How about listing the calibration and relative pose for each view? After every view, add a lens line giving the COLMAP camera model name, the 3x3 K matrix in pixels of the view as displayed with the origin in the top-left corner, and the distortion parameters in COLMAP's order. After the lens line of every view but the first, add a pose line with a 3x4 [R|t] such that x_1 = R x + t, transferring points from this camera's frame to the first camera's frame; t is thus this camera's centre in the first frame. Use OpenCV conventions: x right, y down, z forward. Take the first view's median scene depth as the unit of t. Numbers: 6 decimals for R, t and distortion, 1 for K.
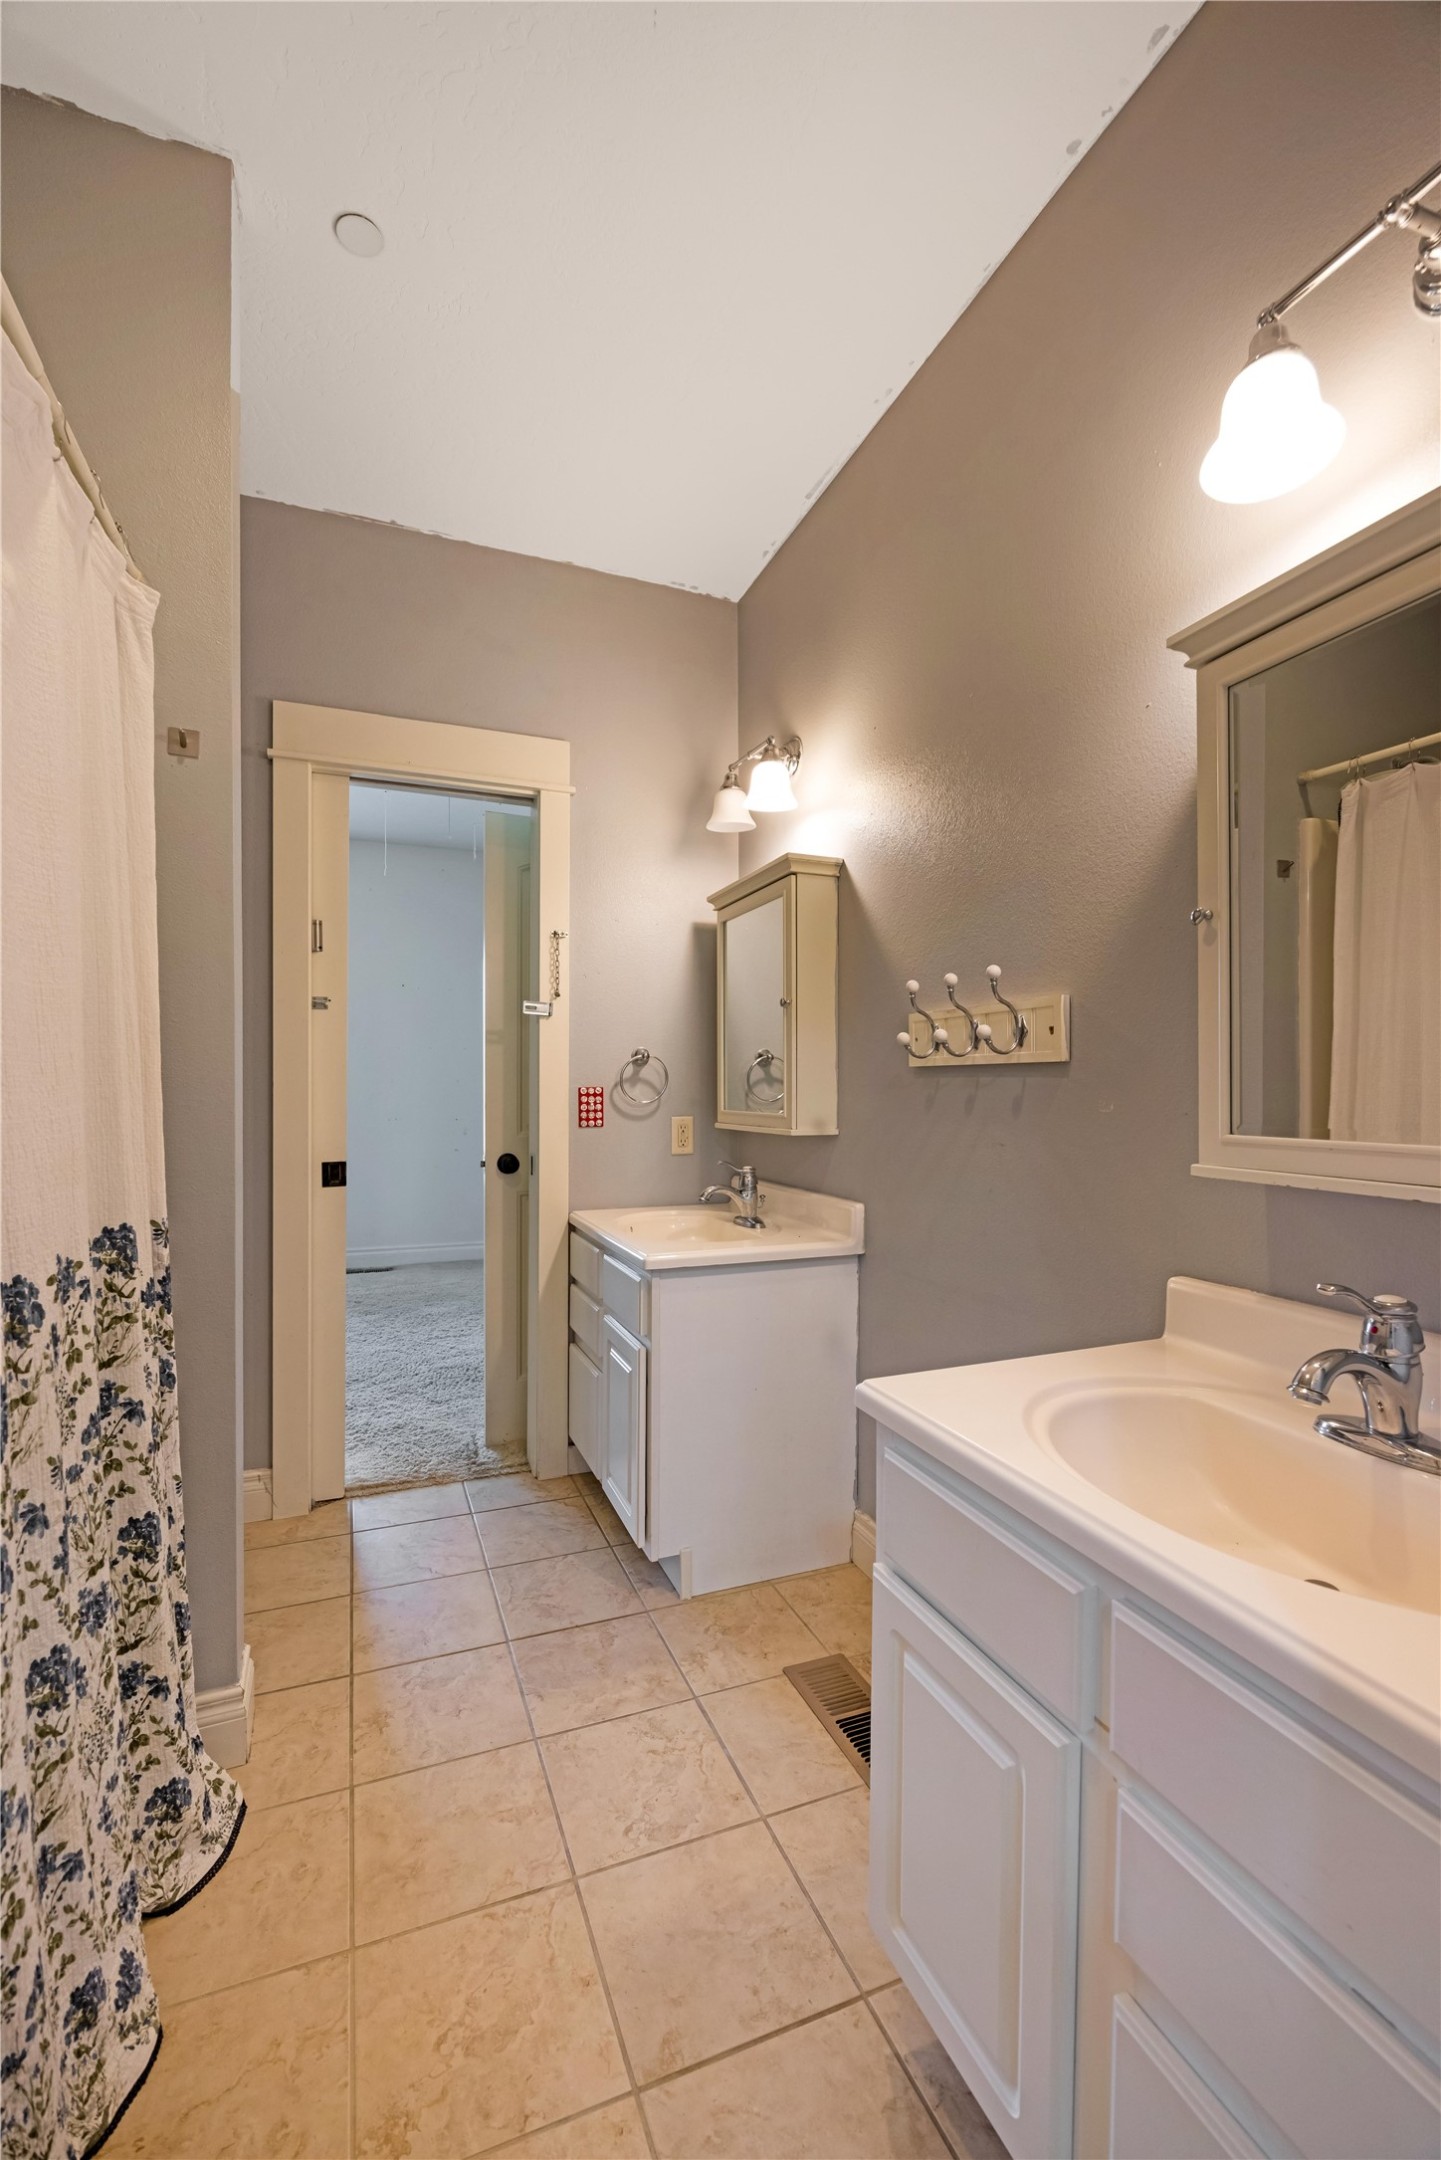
lens RADIAL K [[896.0, 0, 717.3], [0, 896.0, 1083.4], [0, 0, 1]] dist [-0.011485, -0.000192]
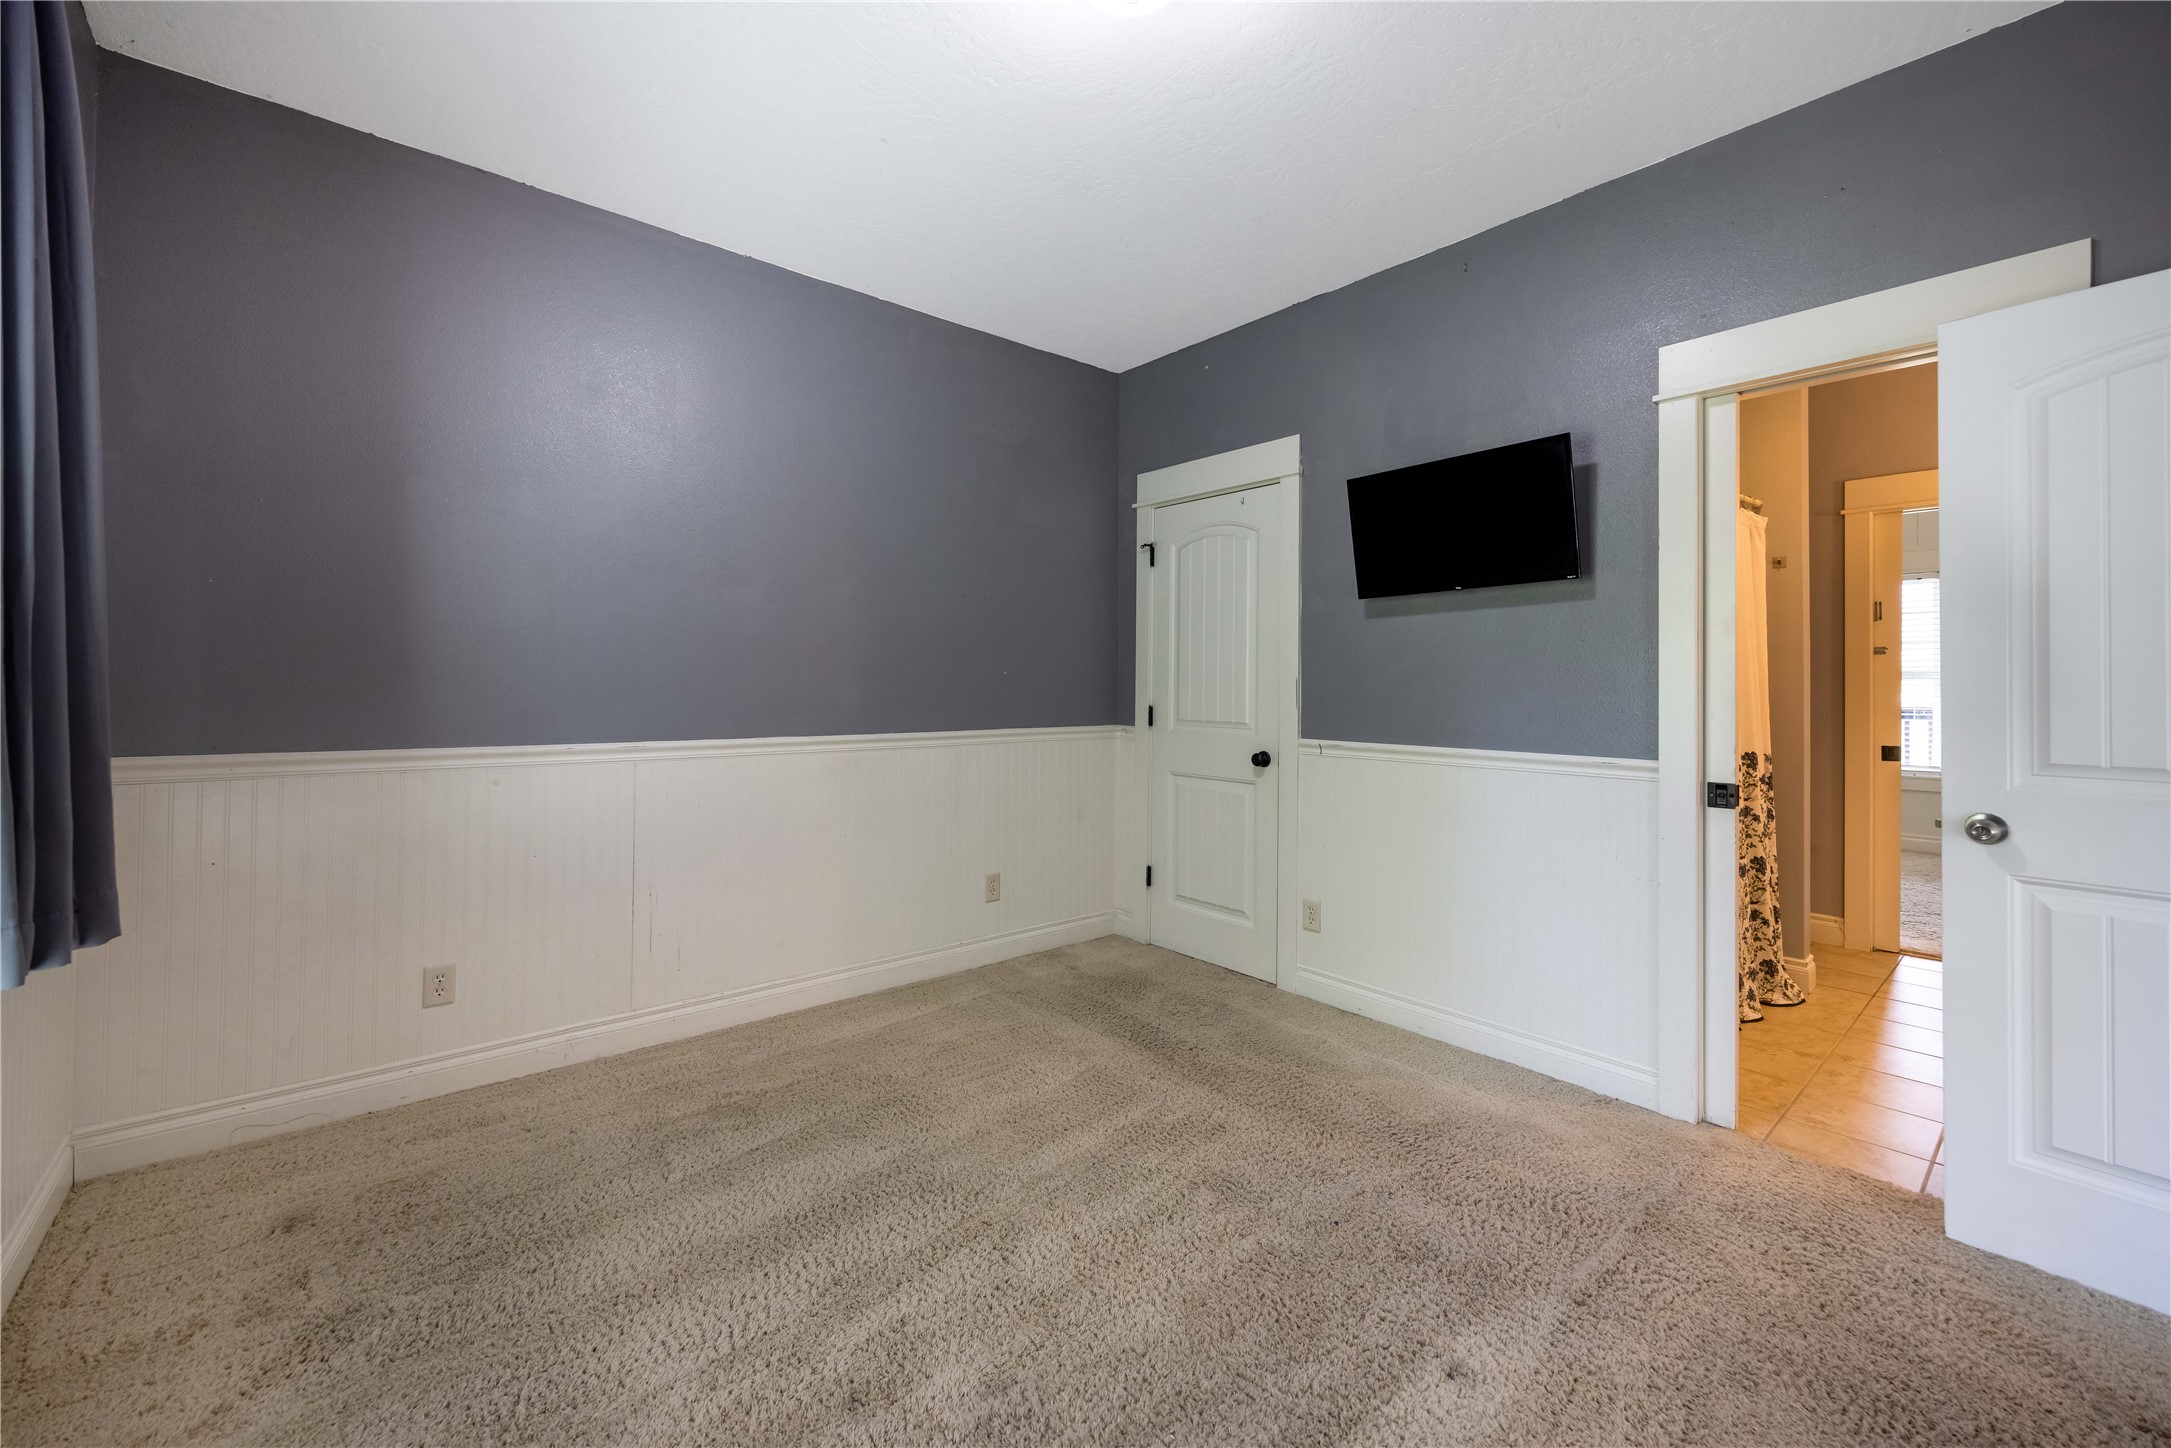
lens RADIAL K [[863.9, 0, 1083.4], [0, 863.9, 701.7], [0, 0, 1]] dist [0.000901, 0.000048]
pose [[0.312426, 0.008377, -0.949905, 1.145223], [0.007544, 0.999908, 0.011299, -0.043190], [0.949912, -0.010697, 0.312334, -1.683582]]
